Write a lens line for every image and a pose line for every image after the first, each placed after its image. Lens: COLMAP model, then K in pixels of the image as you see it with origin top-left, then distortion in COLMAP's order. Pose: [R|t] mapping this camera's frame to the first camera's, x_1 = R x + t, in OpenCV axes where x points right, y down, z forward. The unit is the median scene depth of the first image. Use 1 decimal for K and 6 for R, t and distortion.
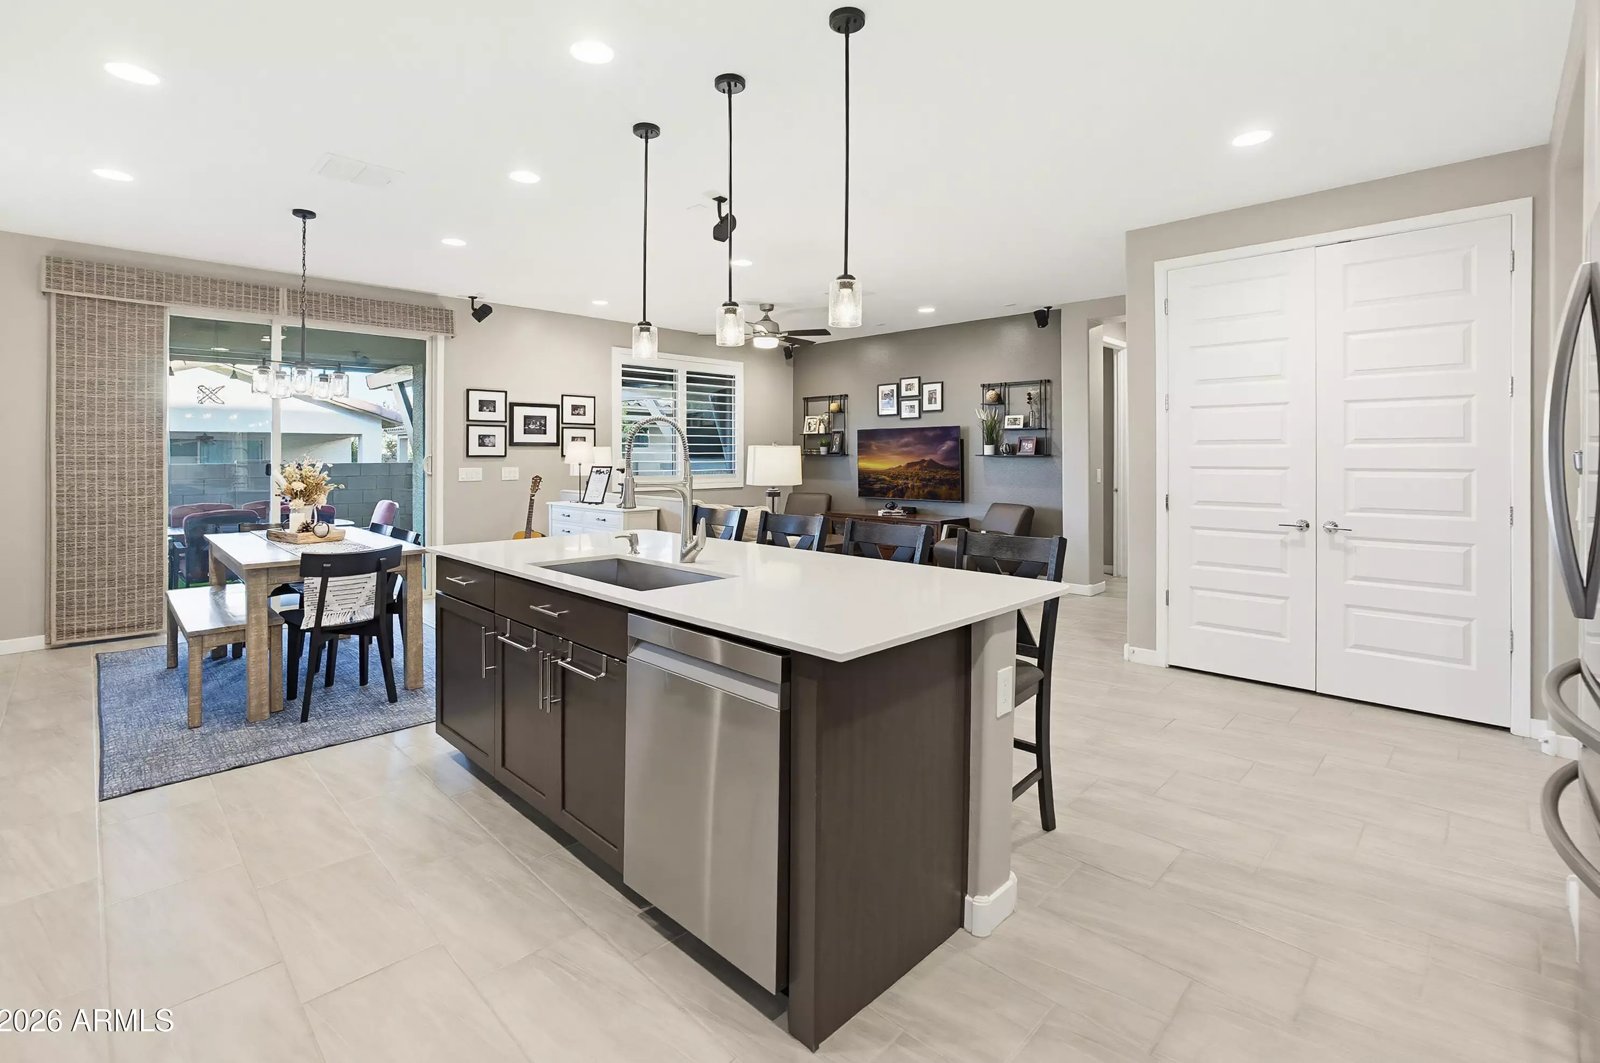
lens RADIAL K [[719.9, 0, 794.3], [0, 719.9, 454.1], [0, 0, 1]] dist [0.003751, 0.000857]
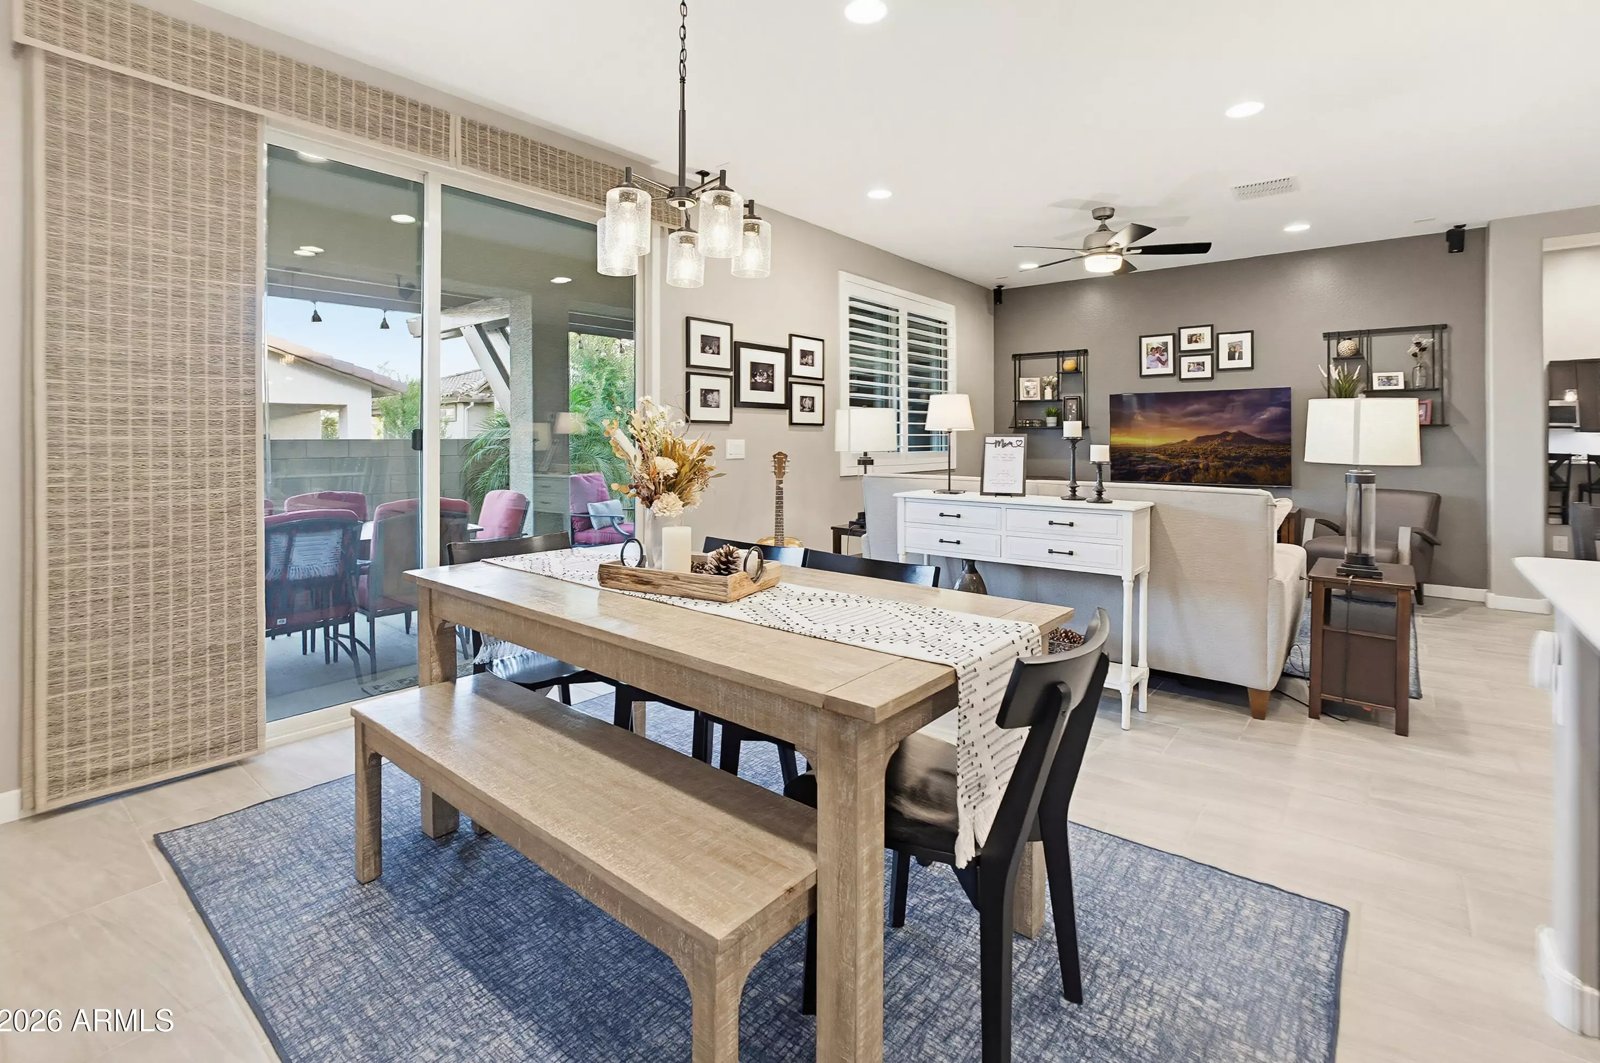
lens RADIAL K [[742.1, 0, 836.7], [0, 742.1, 436.4], [0, 0, 1]] dist [-0.002344, 0.000167]
pose [[0.991928, 0.002143, 0.126785, -0.395545], [-0.002308, 0.999997, 0.001157, 0.014710], [-0.126783, -0.001440, 0.991929, 0.317792]]
